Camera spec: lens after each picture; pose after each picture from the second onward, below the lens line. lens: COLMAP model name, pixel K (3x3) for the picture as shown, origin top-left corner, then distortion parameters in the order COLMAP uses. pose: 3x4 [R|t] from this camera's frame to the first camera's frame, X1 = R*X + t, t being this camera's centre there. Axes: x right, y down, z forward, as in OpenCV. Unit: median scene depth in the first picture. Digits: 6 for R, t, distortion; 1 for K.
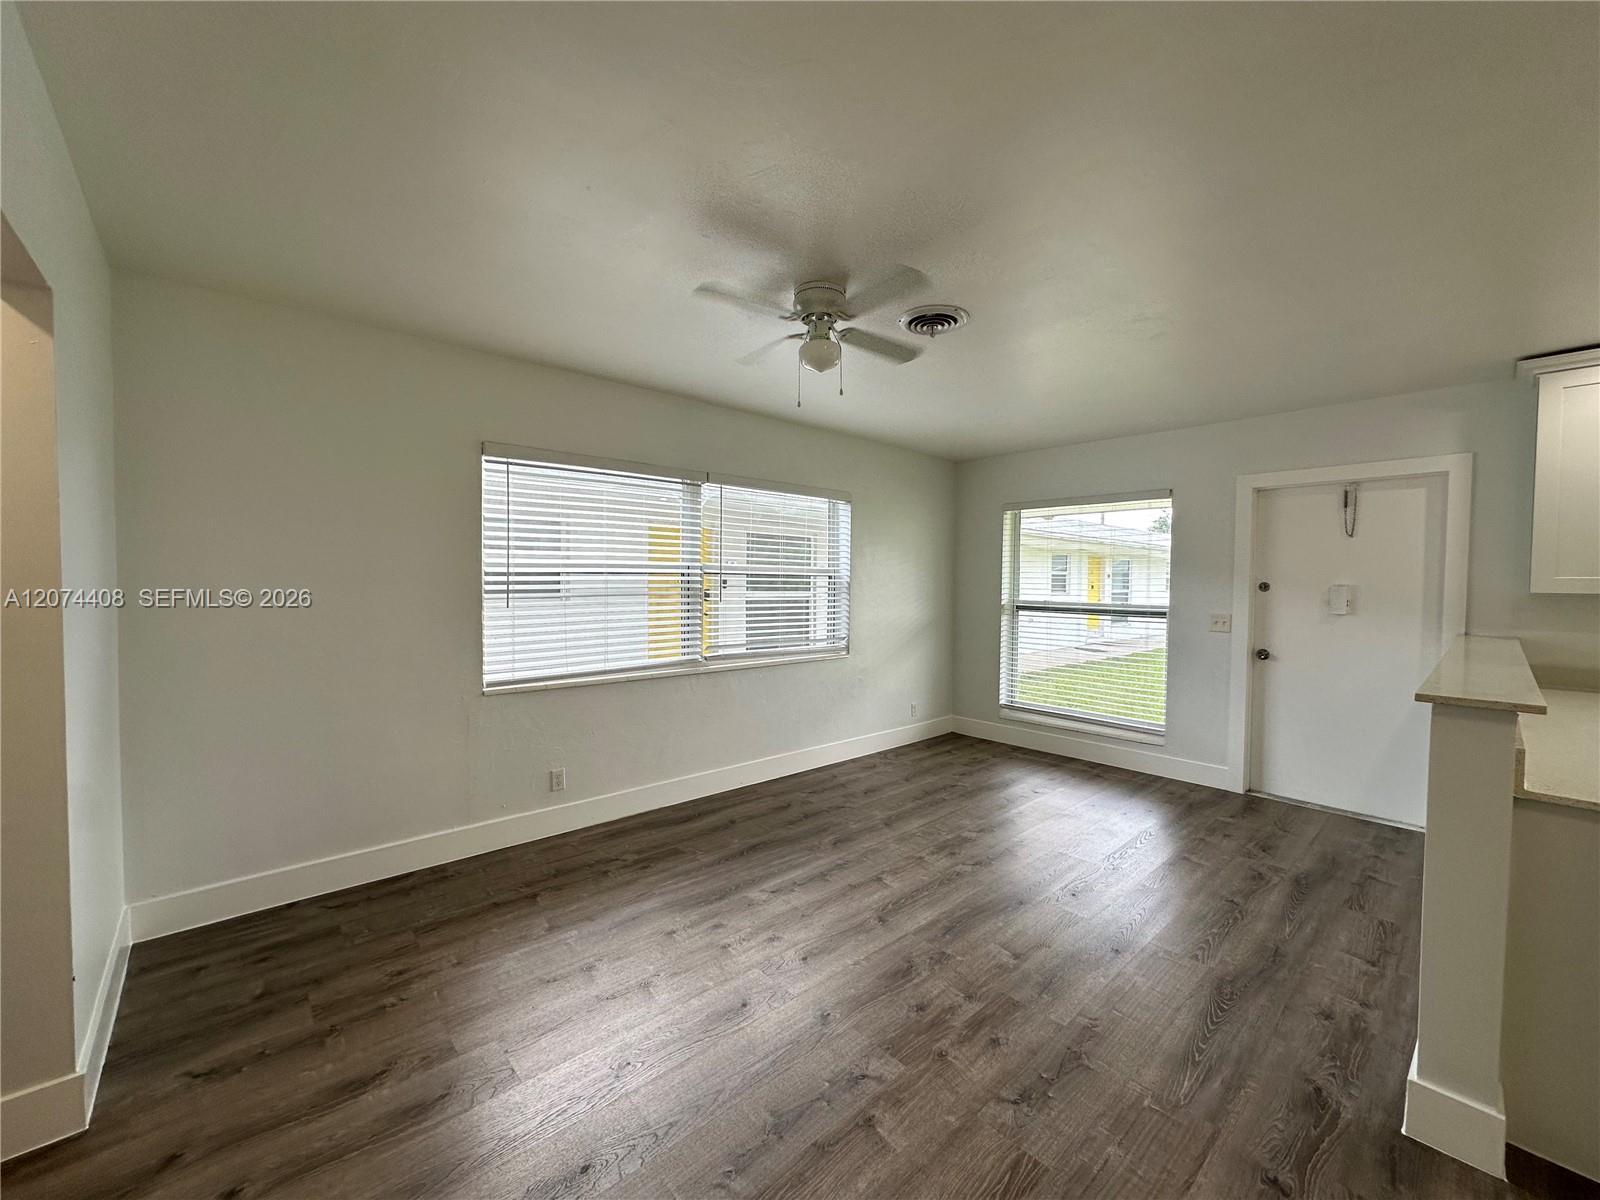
lens RADIAL K [[637.3, 0, 799.3], [0, 637.3, 599.2], [0, 0, 1]] dist [-0.004090, 0.000951]
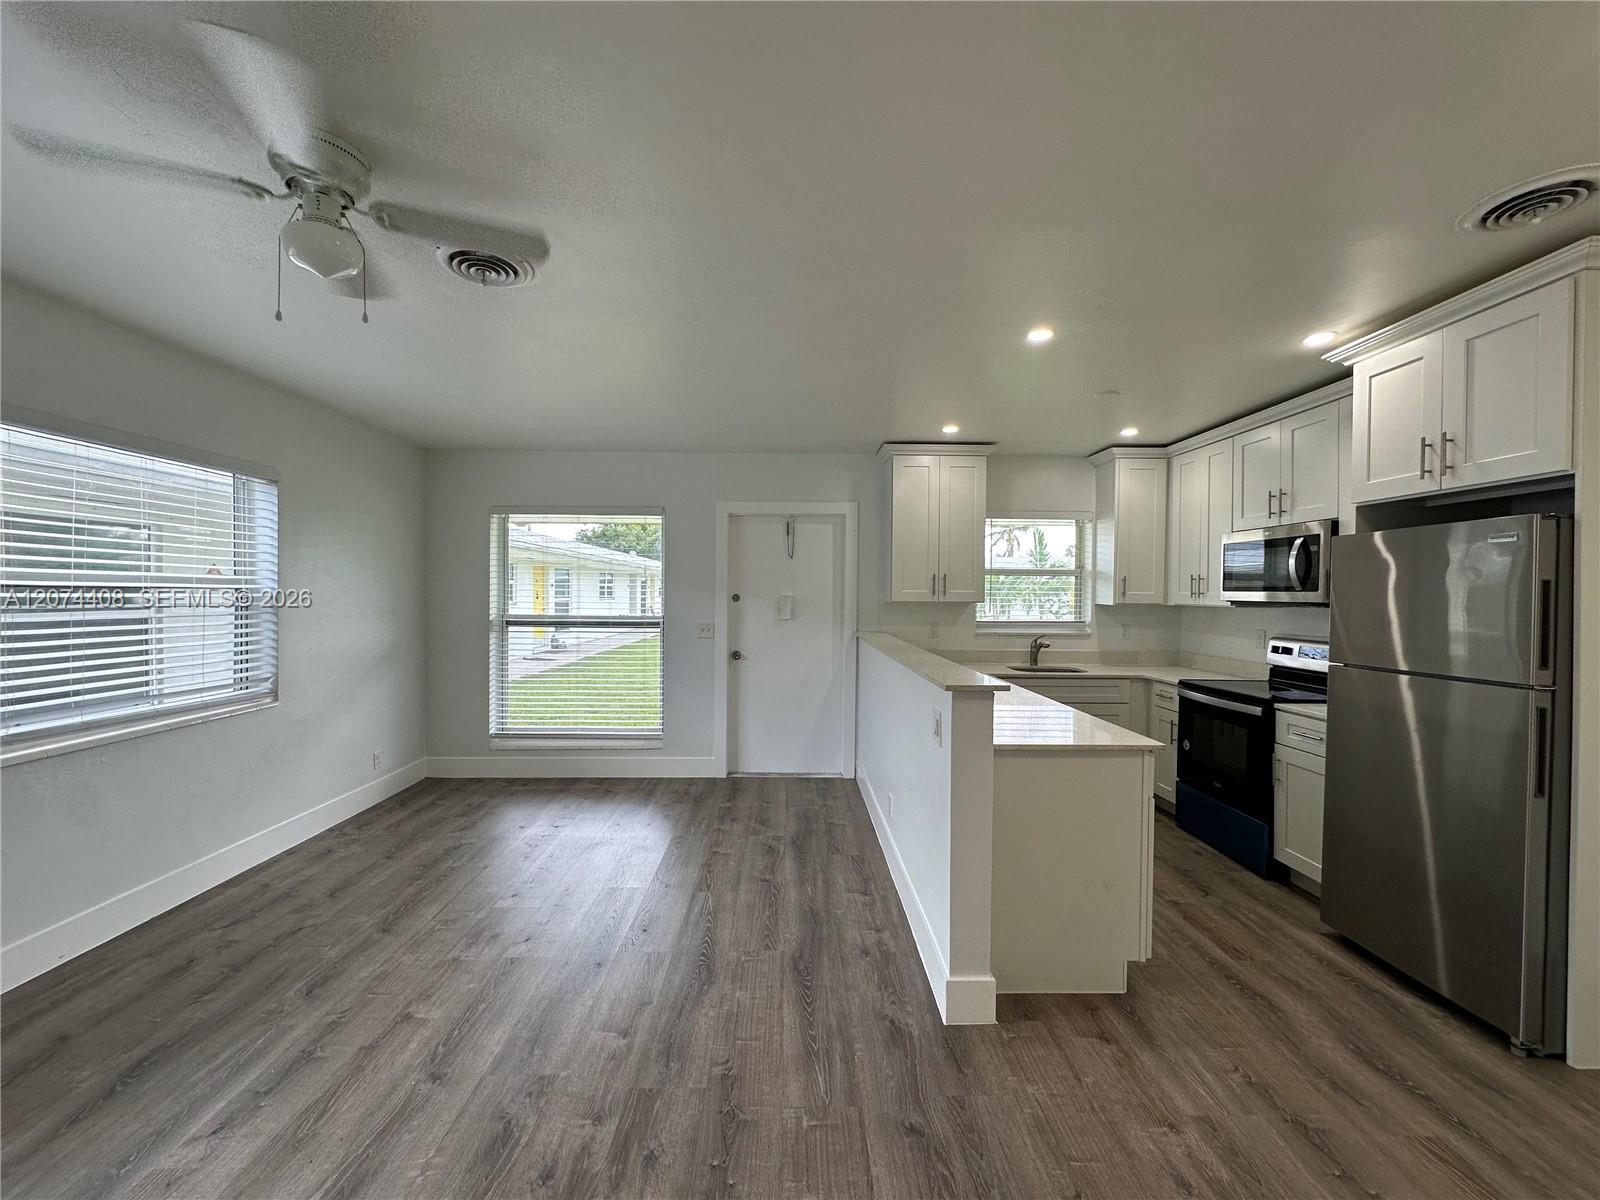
lens RADIAL K [[637.3, 0, 799.3], [0, 637.3, 599.2], [0, 0, 1]] dist [-0.004090, 0.000951]
pose [[0.657623, -0.013764, 0.753222, -0.088415], [0.022841, 0.999738, -0.001674, -0.013606], [-0.753001, 0.018305, 0.657765, 0.145725]]
